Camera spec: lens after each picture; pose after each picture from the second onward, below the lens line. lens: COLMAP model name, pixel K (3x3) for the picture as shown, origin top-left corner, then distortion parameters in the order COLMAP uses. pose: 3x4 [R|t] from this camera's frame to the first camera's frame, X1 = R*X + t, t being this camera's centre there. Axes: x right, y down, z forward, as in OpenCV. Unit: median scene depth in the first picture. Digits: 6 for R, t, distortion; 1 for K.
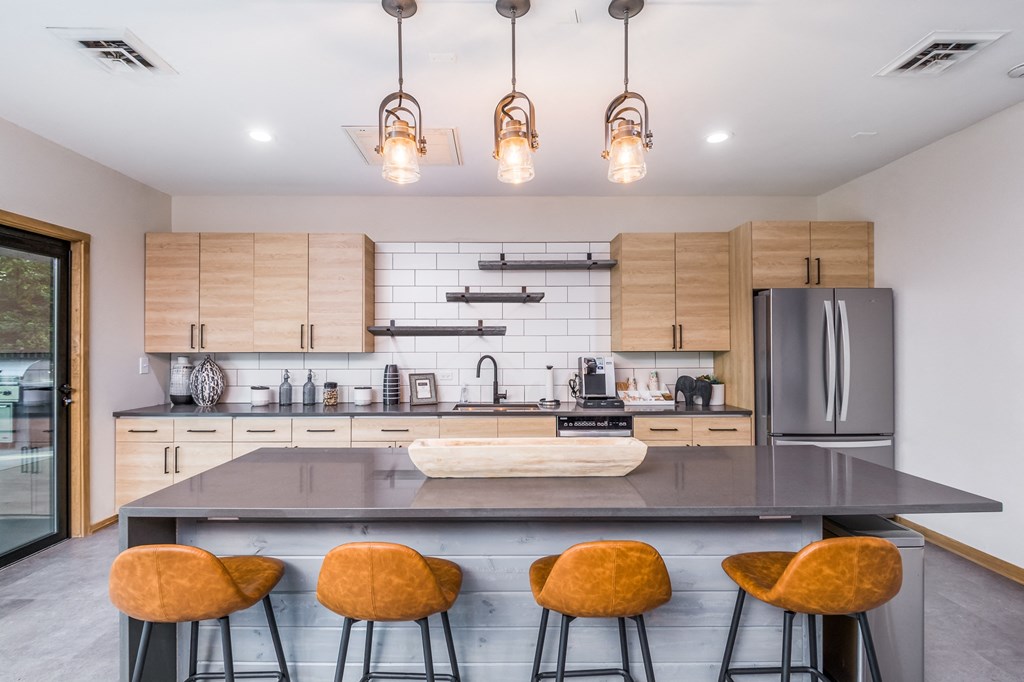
lens RADIAL K [[433.2, 0, 512.0], [0, 433.2, 341.0], [0, 0, 1]] dist [0.000802, 0.000150]
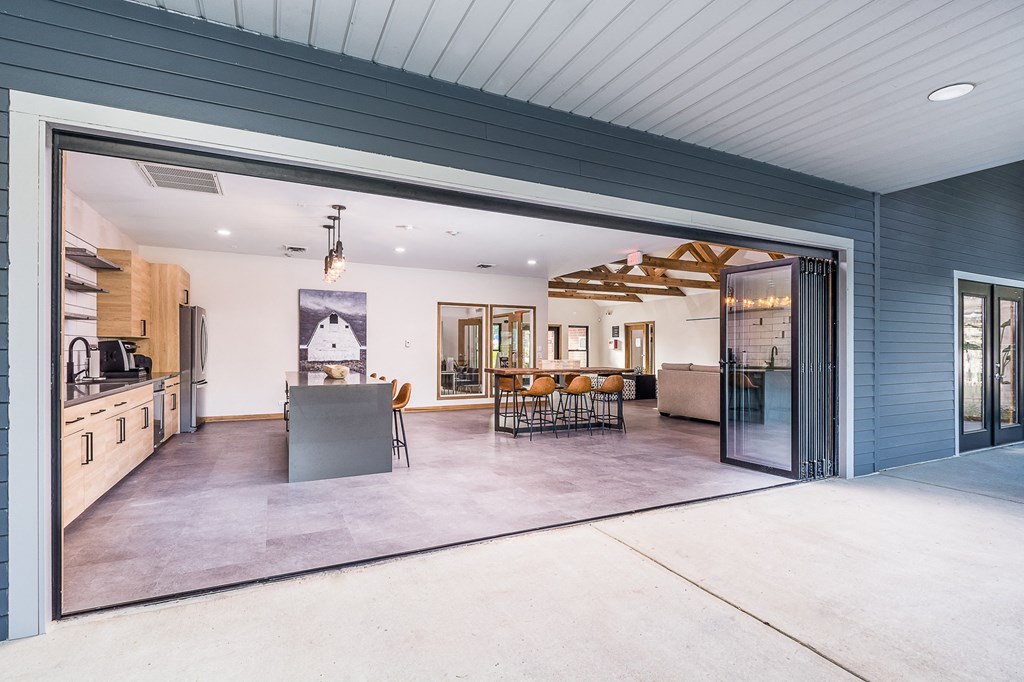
lens RADIAL K [[498.0, 0, 513.4], [0, 498.0, 347.5], [0, 0, 1]] dist [-0.000416, -0.000173]
pose [[-0.424843, 0.003048, 0.905262, -1.467466], [-0.013975, 0.999853, -0.009925, 0.052242], [-0.905159, -0.016868, -0.424738, 0.563437]]
